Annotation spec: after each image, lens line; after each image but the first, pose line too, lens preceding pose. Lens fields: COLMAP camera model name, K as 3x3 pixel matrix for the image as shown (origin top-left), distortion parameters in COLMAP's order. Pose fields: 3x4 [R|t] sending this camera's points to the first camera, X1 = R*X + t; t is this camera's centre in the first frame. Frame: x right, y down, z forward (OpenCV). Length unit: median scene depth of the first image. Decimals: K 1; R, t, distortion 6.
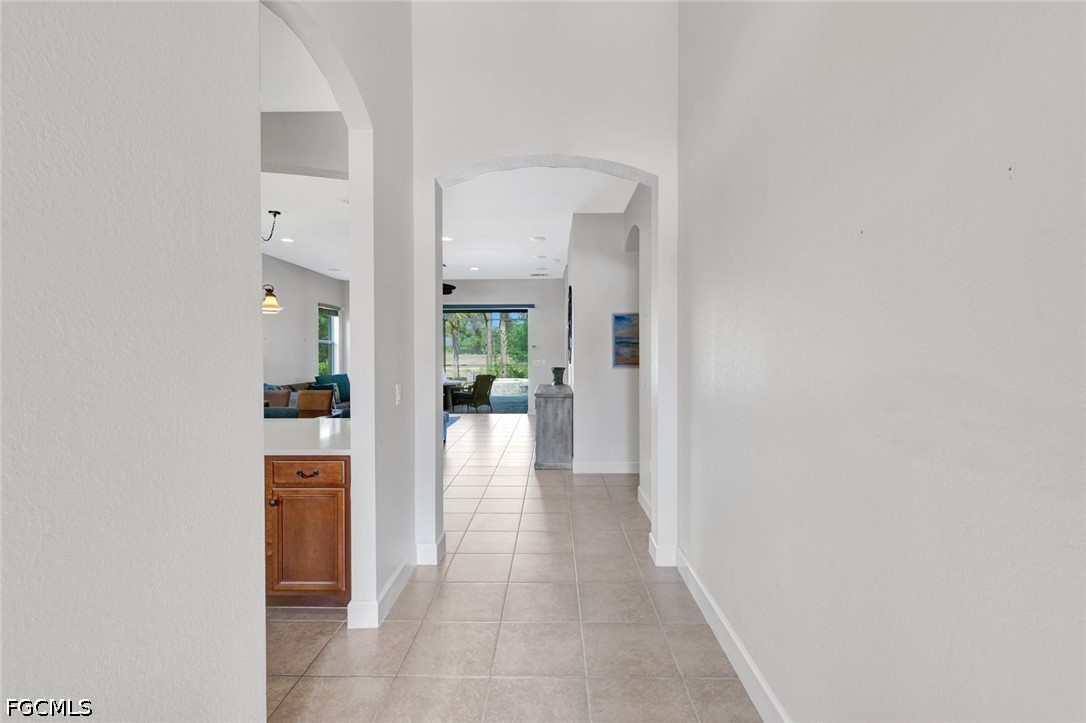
lens RADIAL K [[472.7, 0, 541.2], [0, 472.7, 351.0], [0, 0, 1]] dist [0.001725, -0.000153]
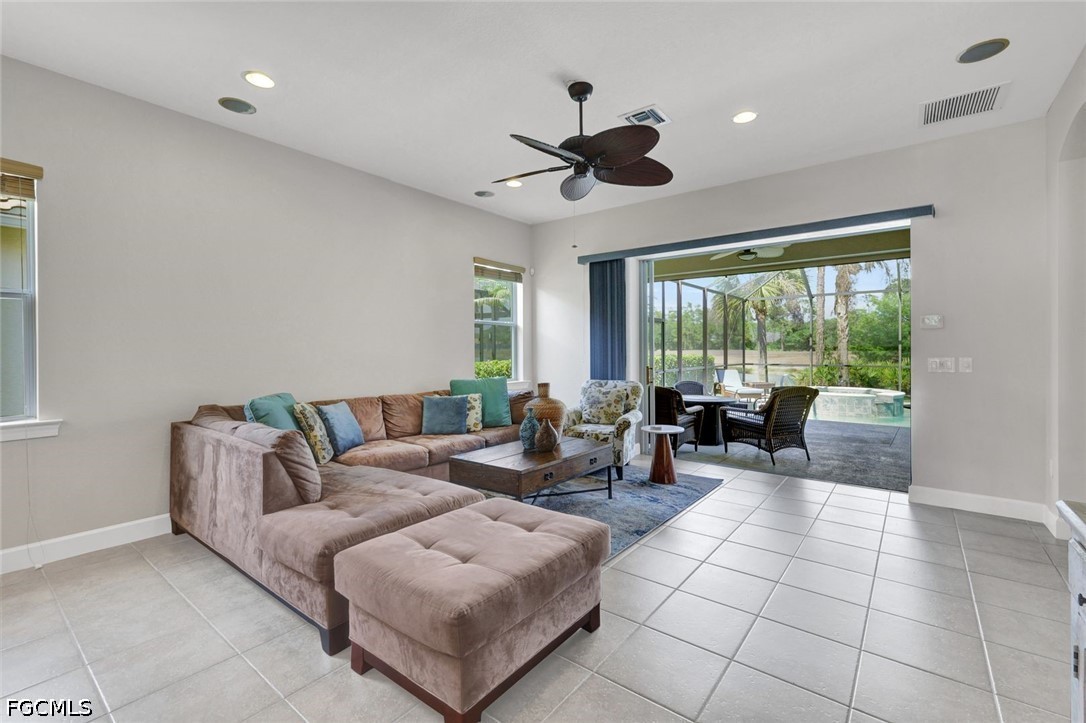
lens RADIAL K [[472.7, 0, 541.2], [0, 472.7, 351.0], [0, 0, 1]] dist [0.001725, -0.000153]
pose [[0.796276, 0.004287, -0.604918, -0.029708], [-0.000383, 0.999978, 0.006584, 0.010567], [0.604933, -0.005011, 0.796261, 0.442852]]
